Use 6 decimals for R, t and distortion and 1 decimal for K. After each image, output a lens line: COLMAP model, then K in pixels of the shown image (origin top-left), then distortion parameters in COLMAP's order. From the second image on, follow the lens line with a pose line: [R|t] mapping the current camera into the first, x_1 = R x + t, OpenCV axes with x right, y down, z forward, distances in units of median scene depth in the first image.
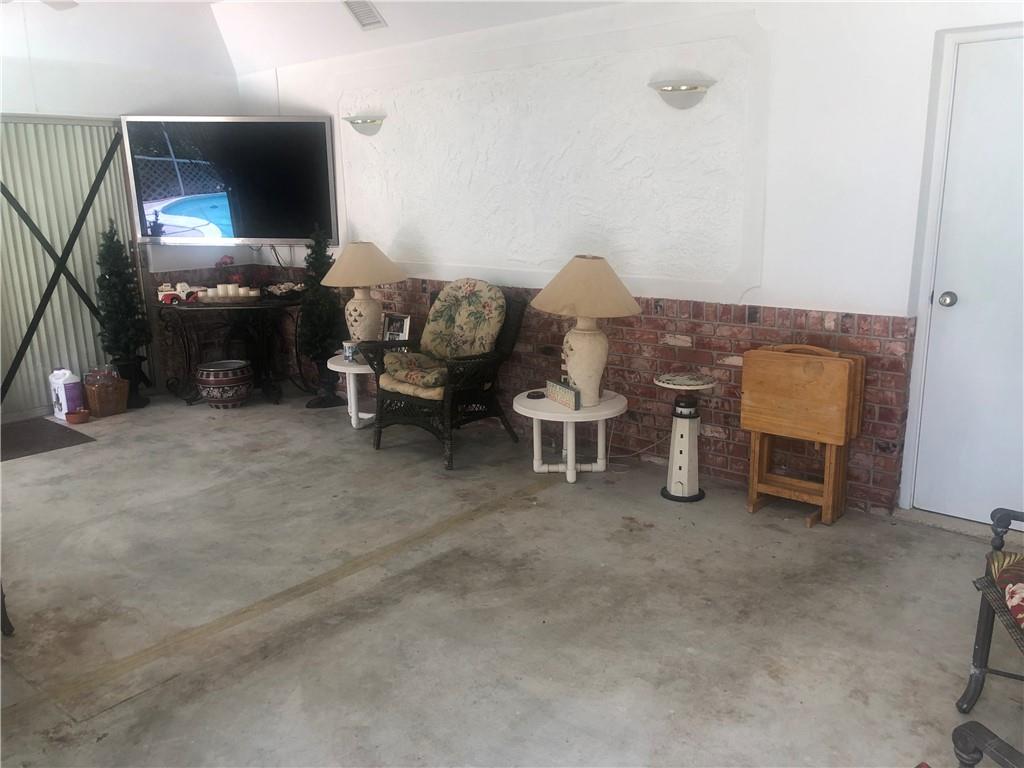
lens RADIAL K [[834.8, 0, 512.0], [0, 834.8, 384.0], [0, 0, 1]] dist [0.009670, -0.004858]
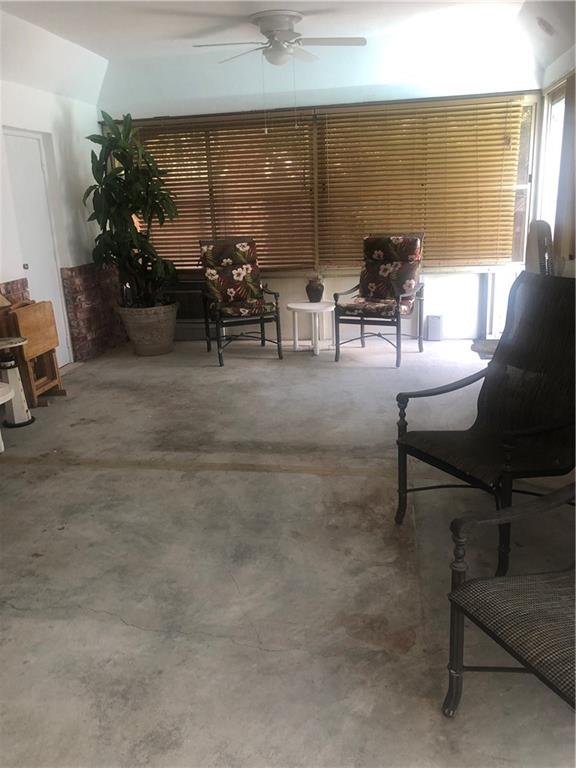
lens RADIAL K [[626.1, 0, 288.0], [0, 626.1, 384.0], [0, 0, 1]] dist [0.009670, -0.004858]
pose [[-0.515539, -0.207032, 0.831479, -1.121958], [0.245247, 0.894126, 0.374691, -0.266552], [-0.821020, 0.397085, -0.410183, 1.274272]]
